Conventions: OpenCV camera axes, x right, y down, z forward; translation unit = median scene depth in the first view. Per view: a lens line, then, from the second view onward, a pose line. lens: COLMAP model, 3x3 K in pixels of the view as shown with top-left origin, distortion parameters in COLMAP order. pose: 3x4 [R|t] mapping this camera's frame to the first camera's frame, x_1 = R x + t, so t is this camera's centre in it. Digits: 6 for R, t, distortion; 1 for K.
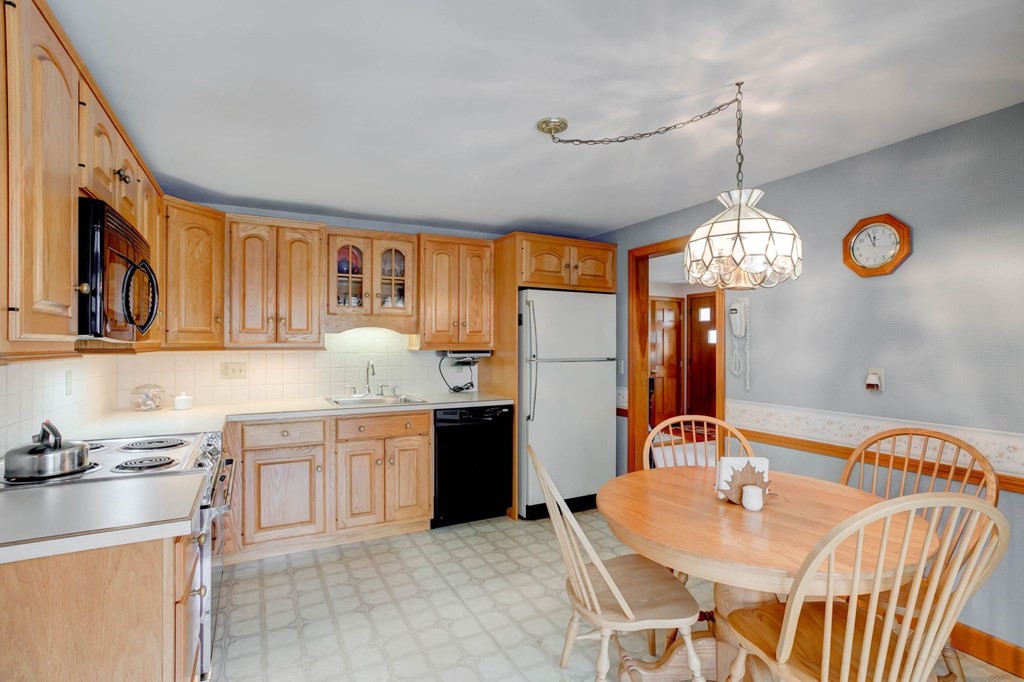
lens RADIAL K [[498.0, 0, 506.8], [0, 498.0, 341.1], [0, 0, 1]] dist [-0.048733, 0.027231]
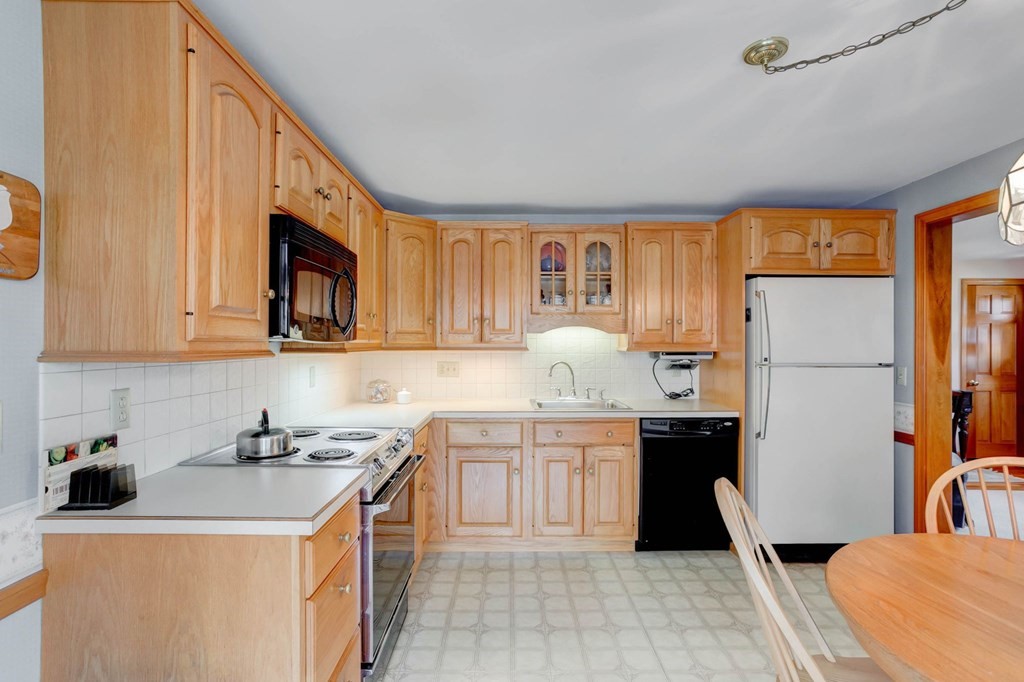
lens RADIAL K [[498.0, 0, 507.2], [0, 498.0, 342.3], [0, 0, 1]] dist [-0.048733, 0.027231]
pose [[0.883892, -0.001049, -0.467690, 0.064919], [0.001749, 0.999998, 0.001062, 0.000897], [0.467688, -0.001756, 0.883892, 0.115022]]
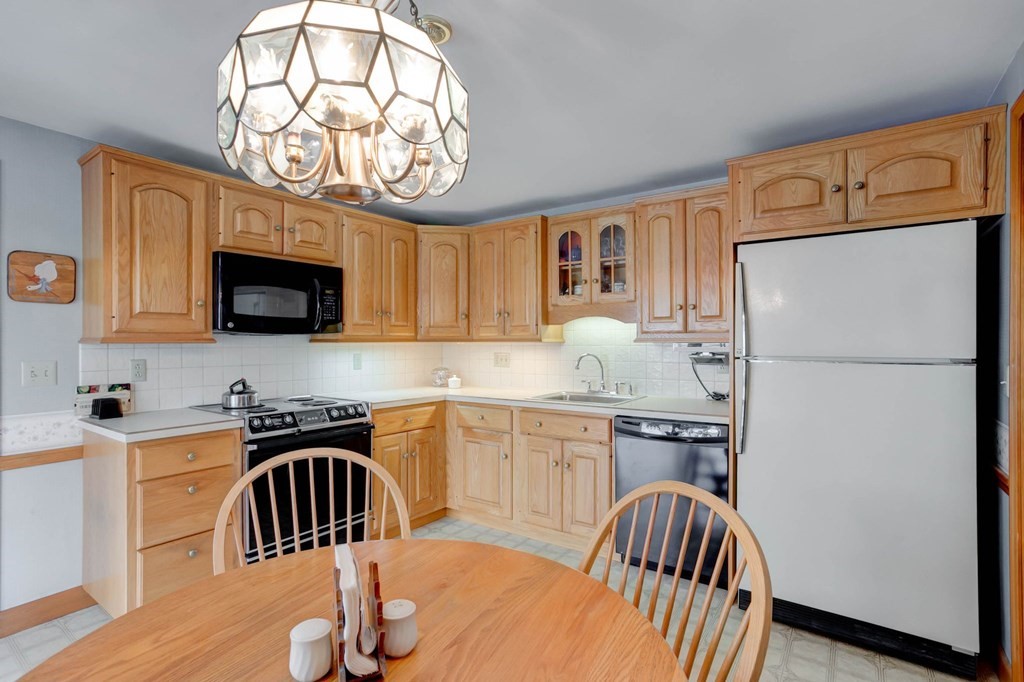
lens RADIAL K [[498.0, 0, 507.8], [0, 498.0, 340.0], [0, 0, 1]] dist [-0.048733, 0.027231]
pose [[0.443644, -0.006968, -0.896176, 0.544981], [0.008093, 0.999960, -0.003769, 0.018888], [0.896167, -0.005580, 0.443683, 0.531464]]
